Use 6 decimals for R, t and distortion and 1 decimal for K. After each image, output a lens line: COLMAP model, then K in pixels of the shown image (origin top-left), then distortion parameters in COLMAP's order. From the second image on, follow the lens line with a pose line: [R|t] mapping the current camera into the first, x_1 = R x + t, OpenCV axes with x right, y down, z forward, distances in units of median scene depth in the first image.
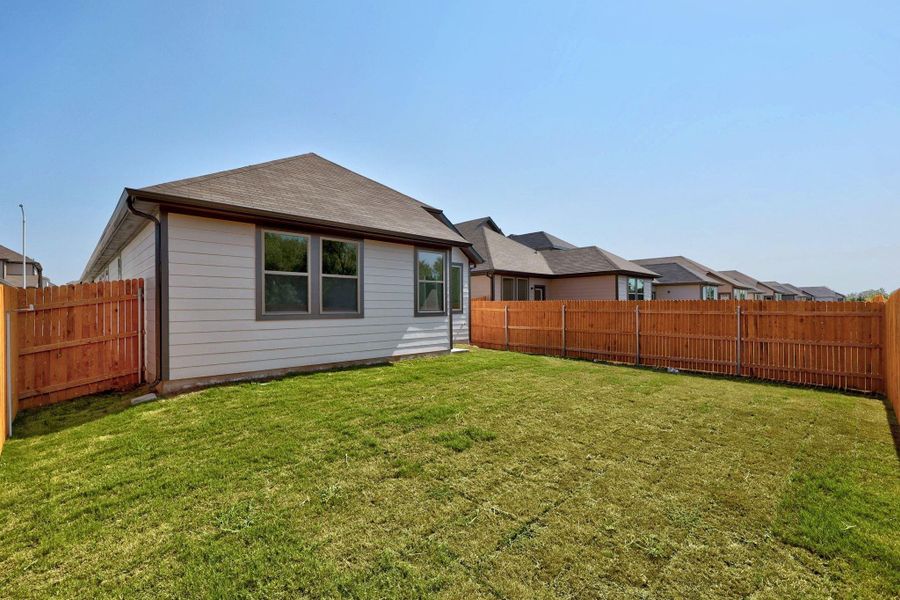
lens RADIAL K [[393.7, 0, 452.3], [0, 393.7, 305.0], [0, 0, 1]] dist [-0.005606, -0.000081]
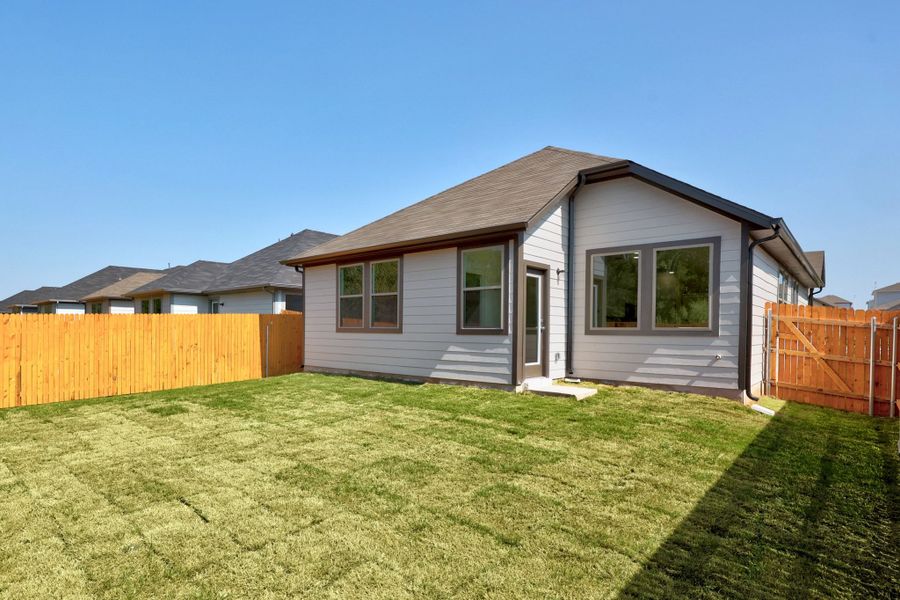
lens RADIAL K [[443.0, 0, 401.4], [0, 443.0, 327.1], [0, 0, 1]] dist [-0.023278, -0.000098]
pose [[0.087123, 0.003174, -0.996193, 0.811098], [0.001401, 0.999994, 0.003308, 0.012380], [0.996197, -0.001684, 0.087118, 0.810924]]
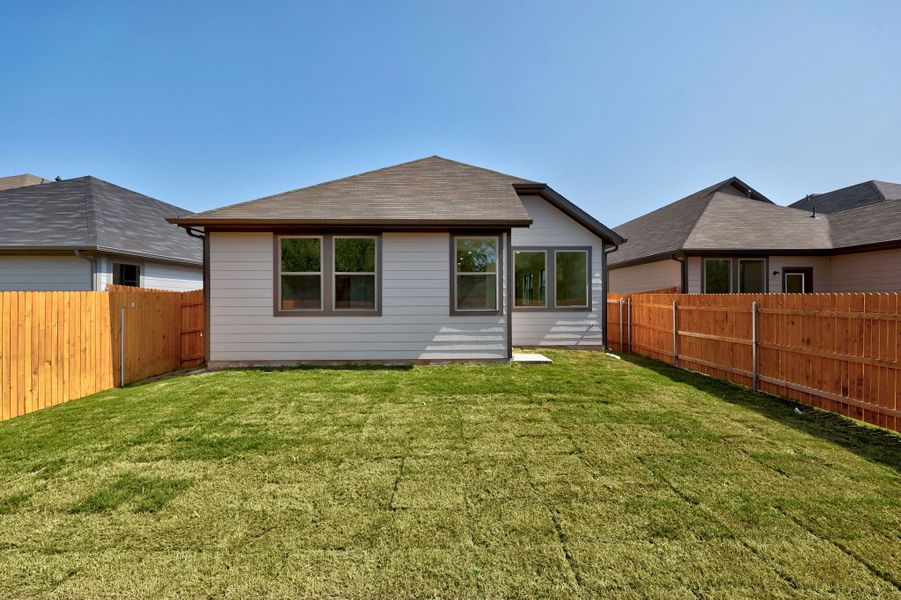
lens RADIAL K [[353.8, 0, 451.1], [0, 353.8, 298.9], [0, 0, 1]] dist [0.002731, -0.000075]
pose [[0.734114, 0.001372, -0.679025, 0.430681], [0.003630, 0.999976, 0.005946, -0.011318], [0.679017, -0.006830, 0.734091, 0.439296]]
